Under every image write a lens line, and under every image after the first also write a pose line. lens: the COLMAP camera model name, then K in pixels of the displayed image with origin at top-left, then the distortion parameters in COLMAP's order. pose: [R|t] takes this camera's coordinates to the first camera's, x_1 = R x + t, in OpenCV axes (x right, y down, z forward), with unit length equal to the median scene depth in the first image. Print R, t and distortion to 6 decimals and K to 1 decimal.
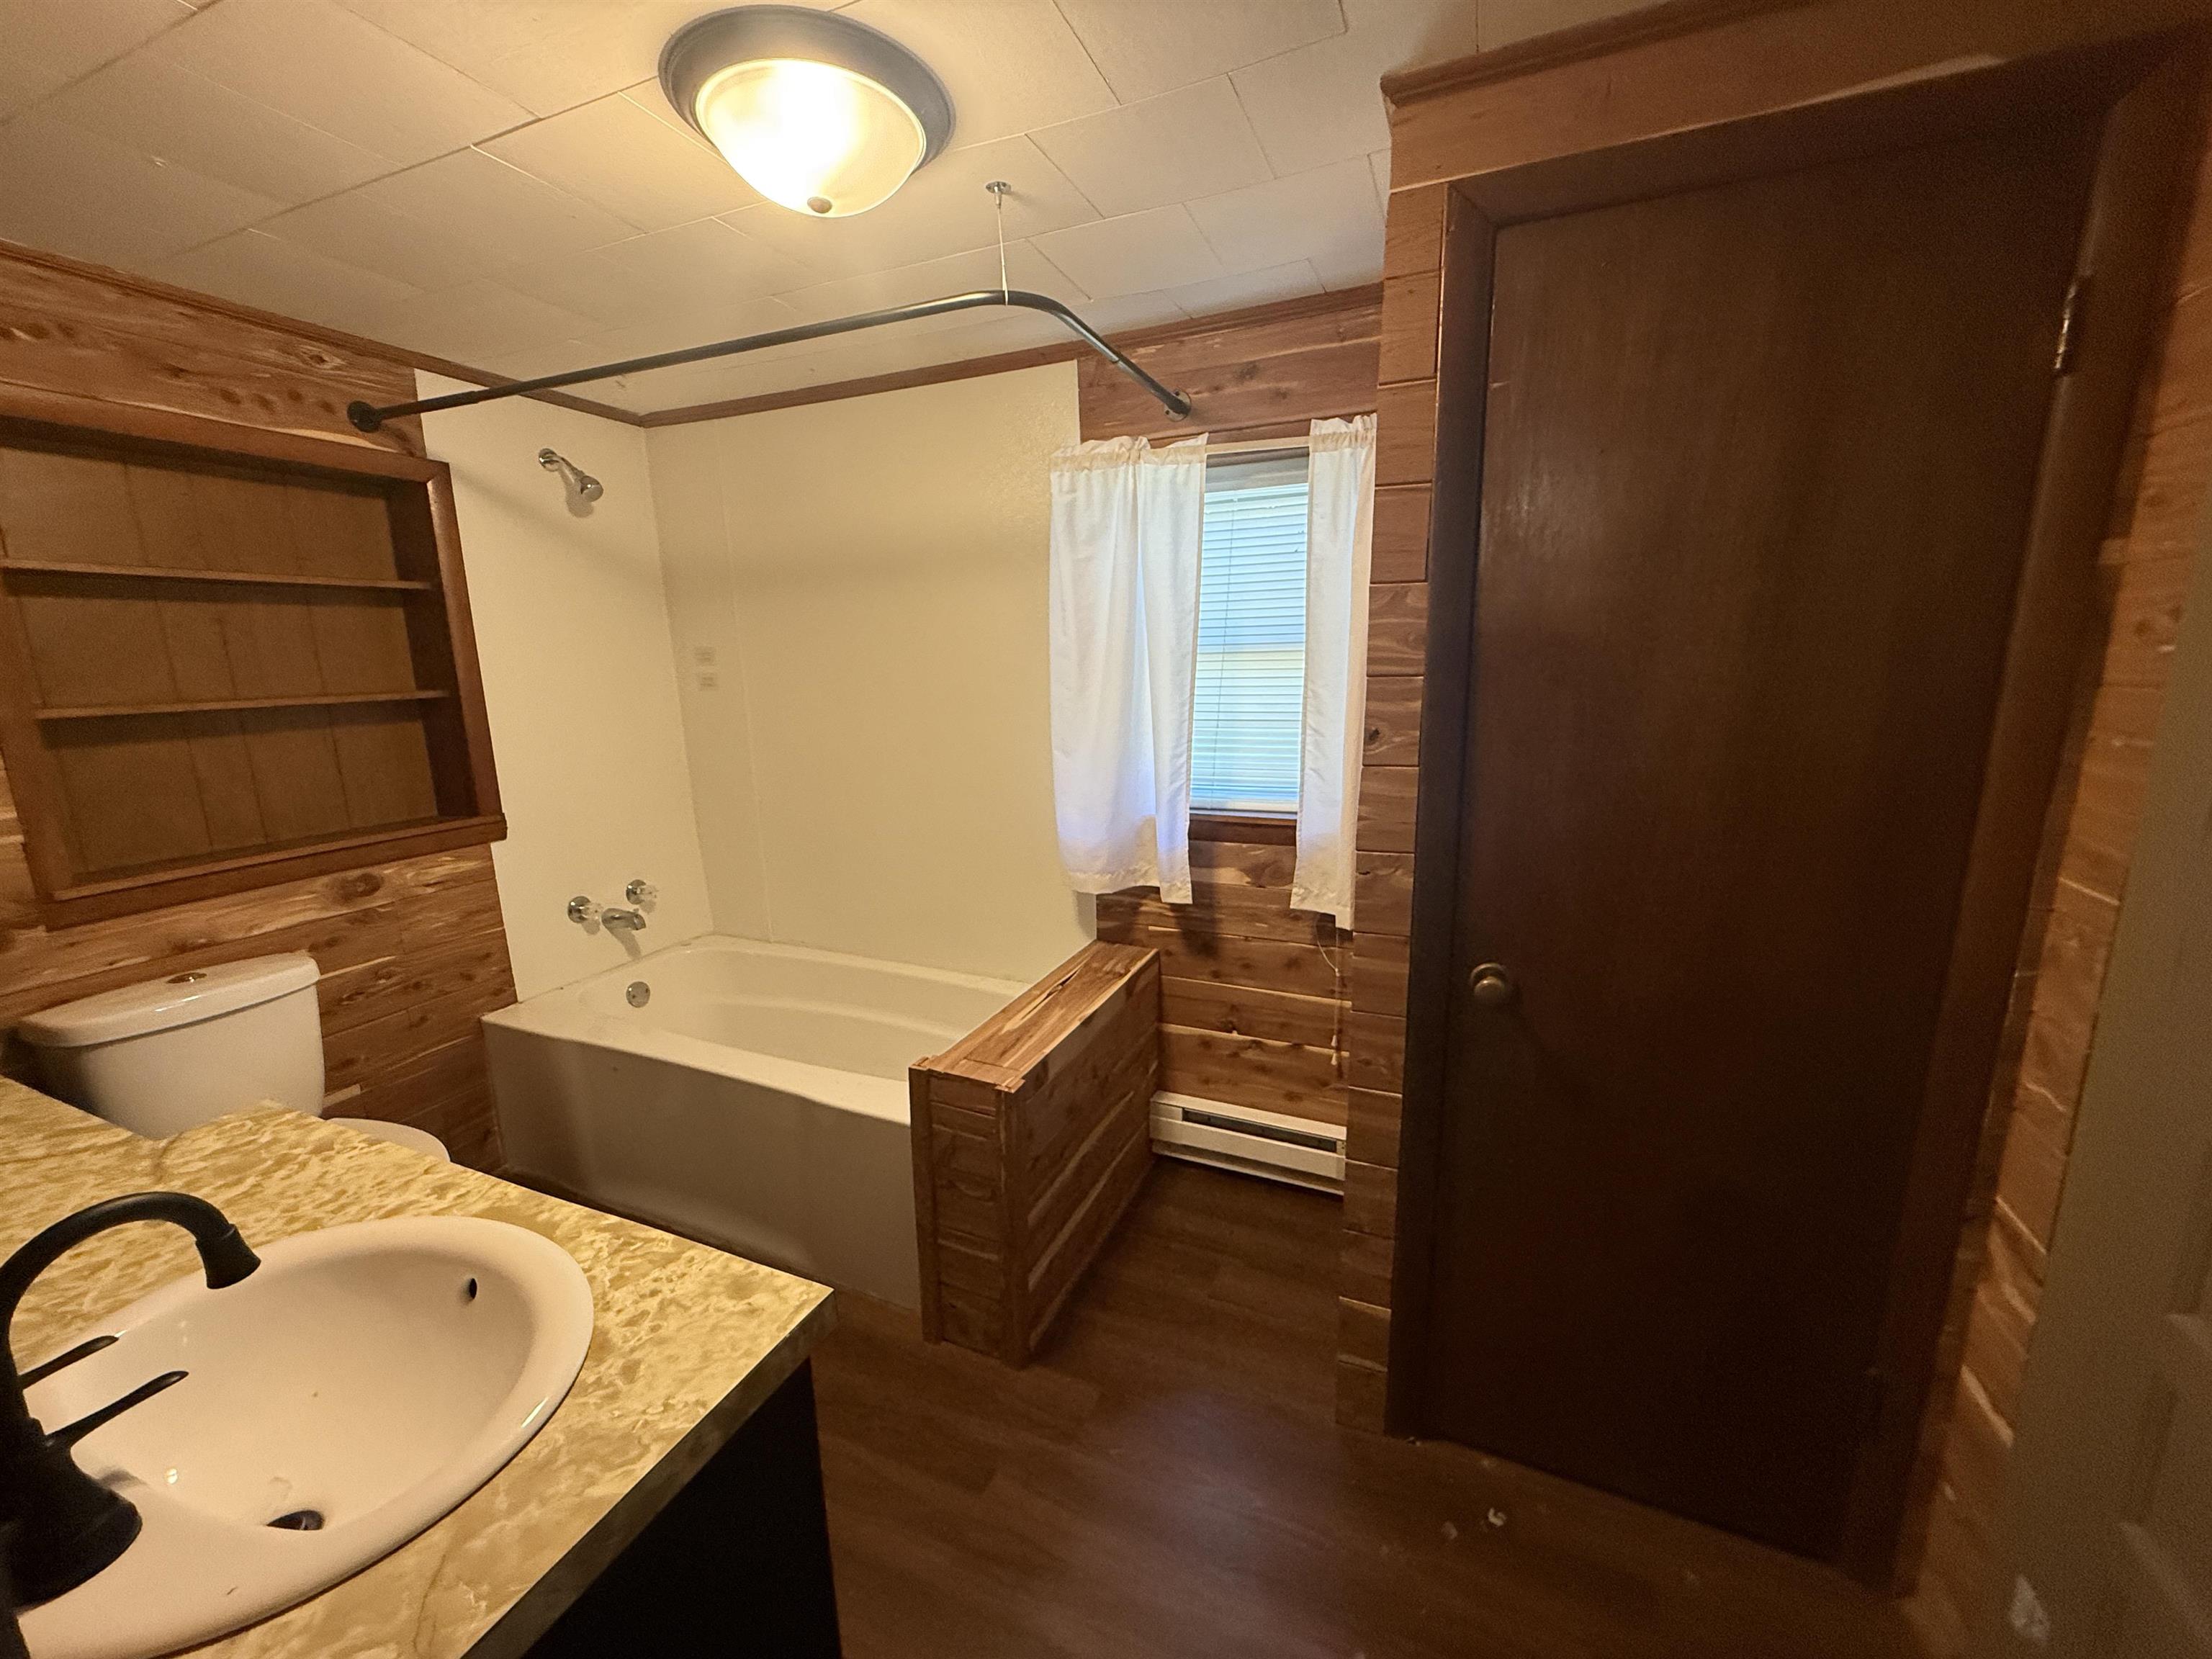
lens RADIAL K [[878.0, 0, 1099.6], [0, 878.0, 831.5], [0, 0, 1]] dist [-0.001340, -0.000232]
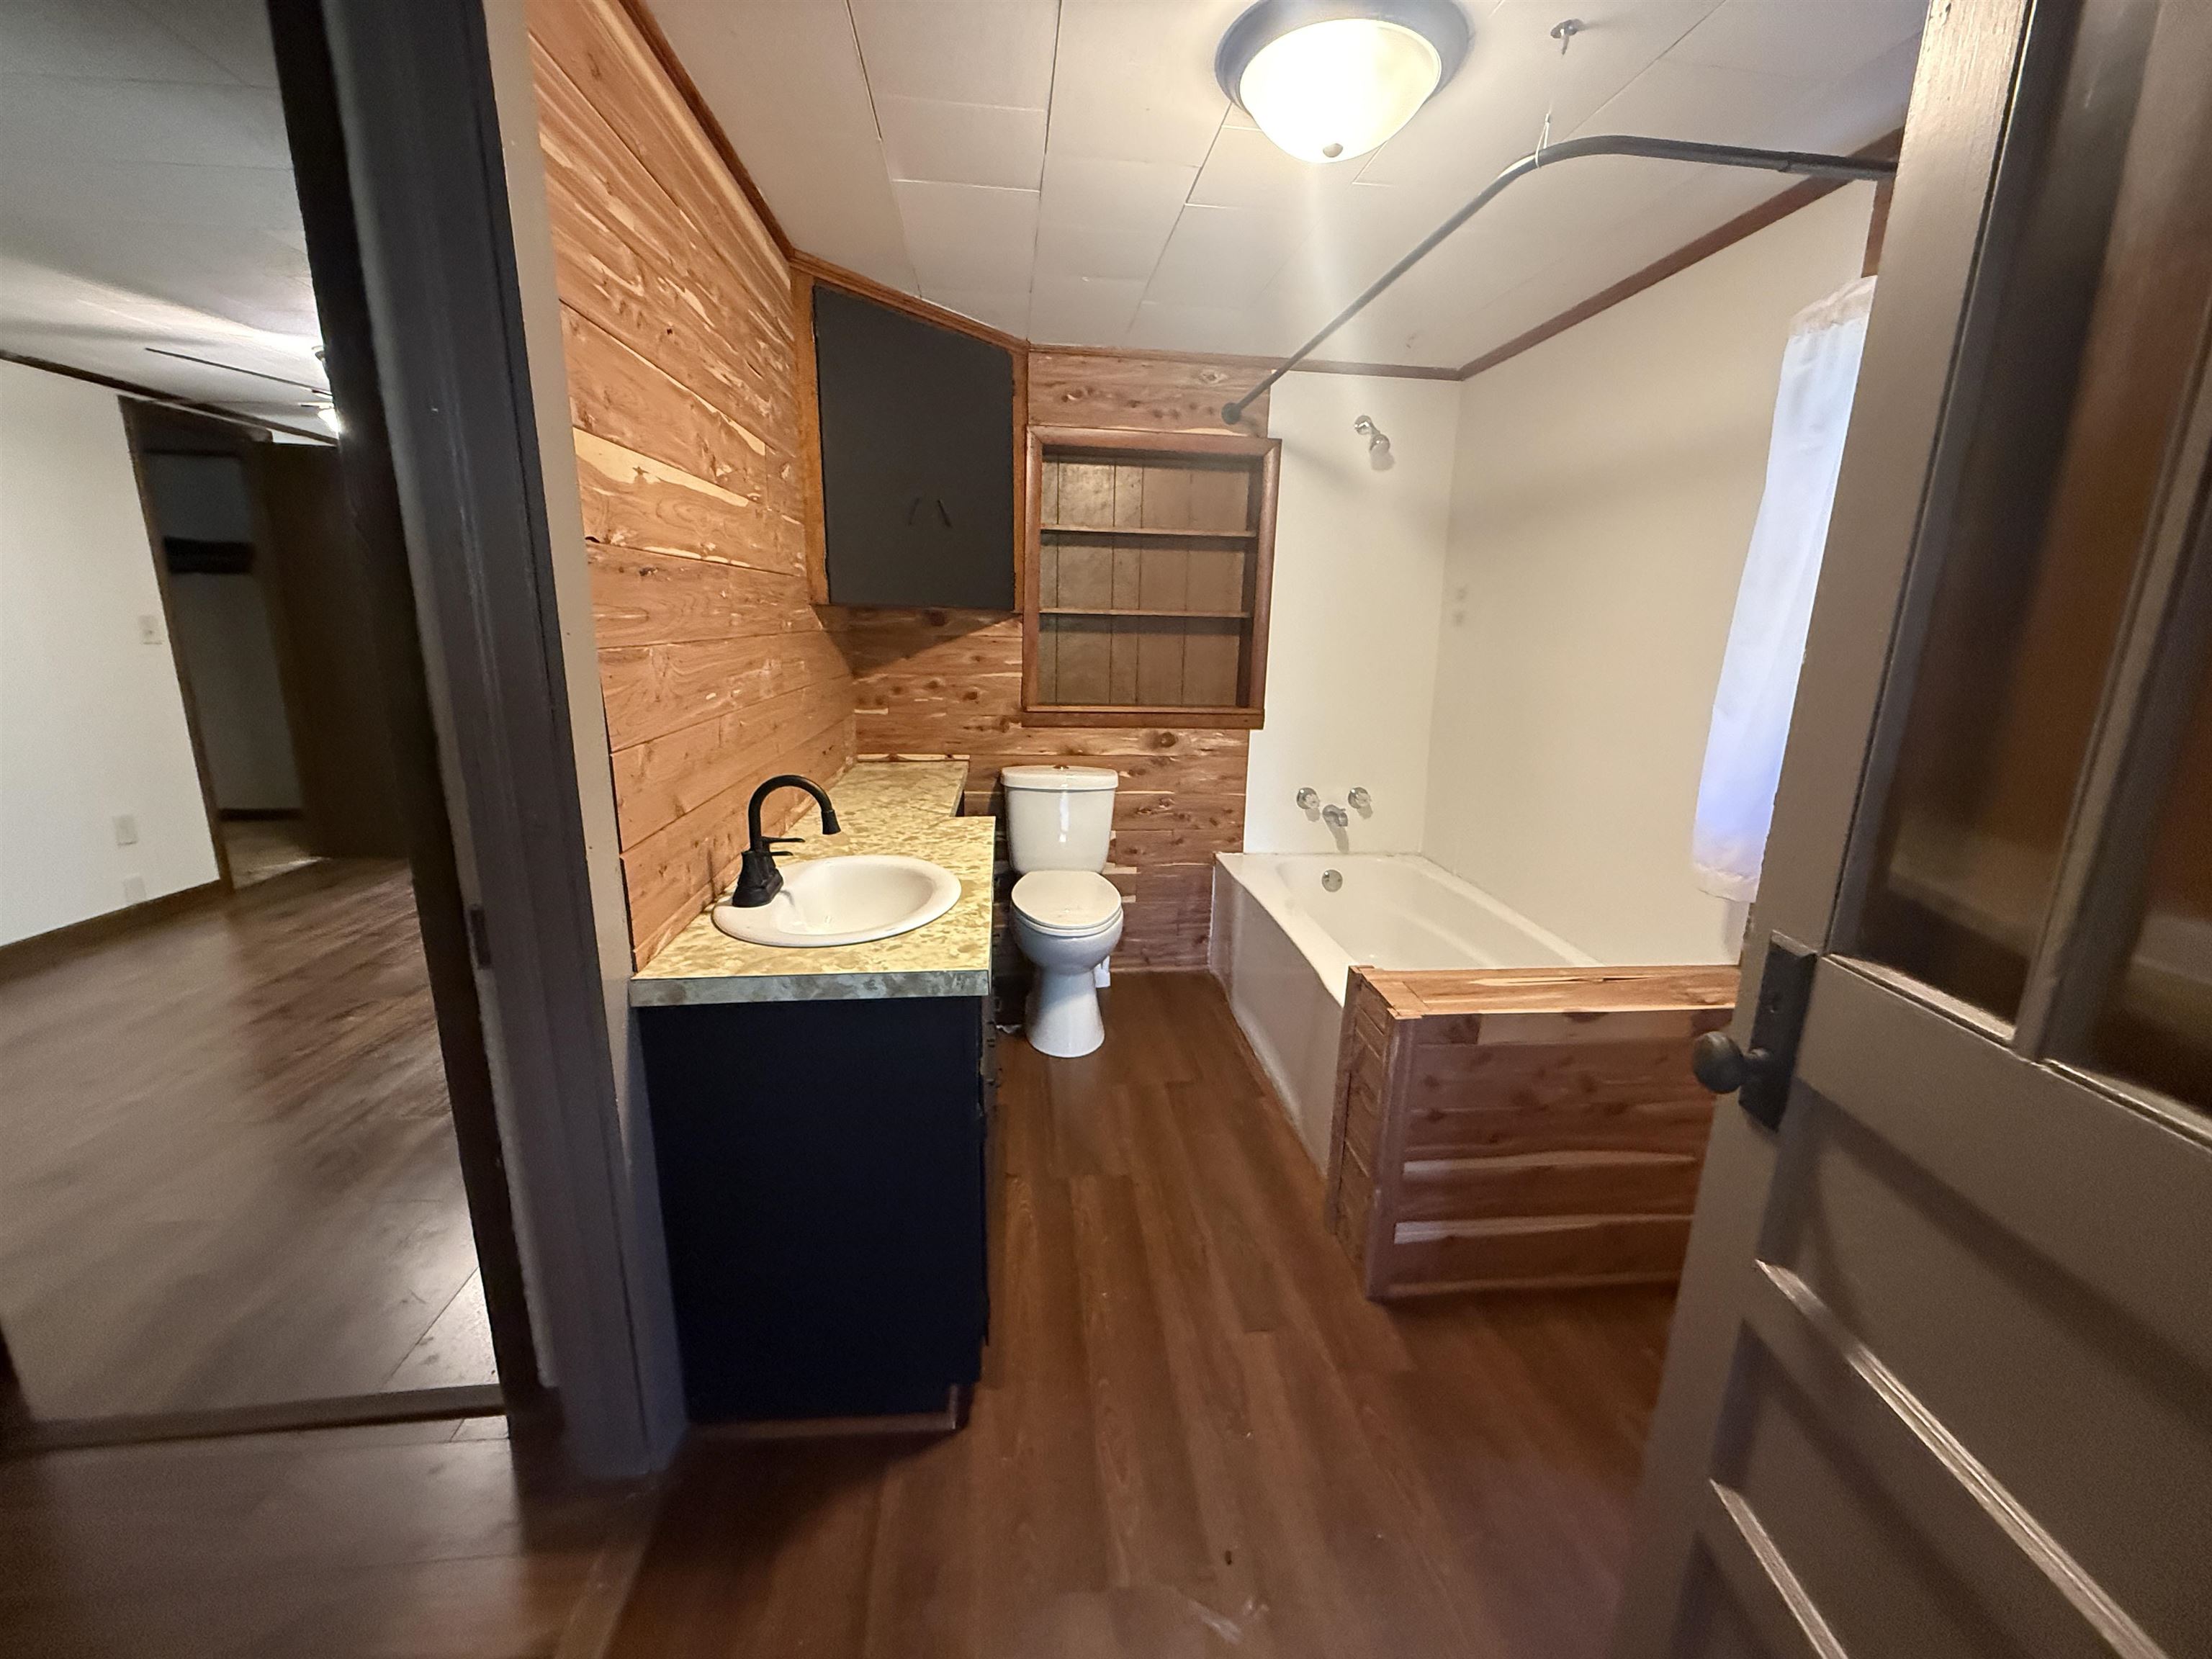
lens RADIAL K [[878.0, 0, 1099.6], [0, 878.0, 831.5], [0, 0, 1]] dist [-0.001340, -0.000232]
pose [[0.488599, 0.233085, -0.840799, 0.395295], [-0.206141, 0.967213, 0.148338, 0.013925], [0.847807, 0.100845, 0.520628, 0.144546]]
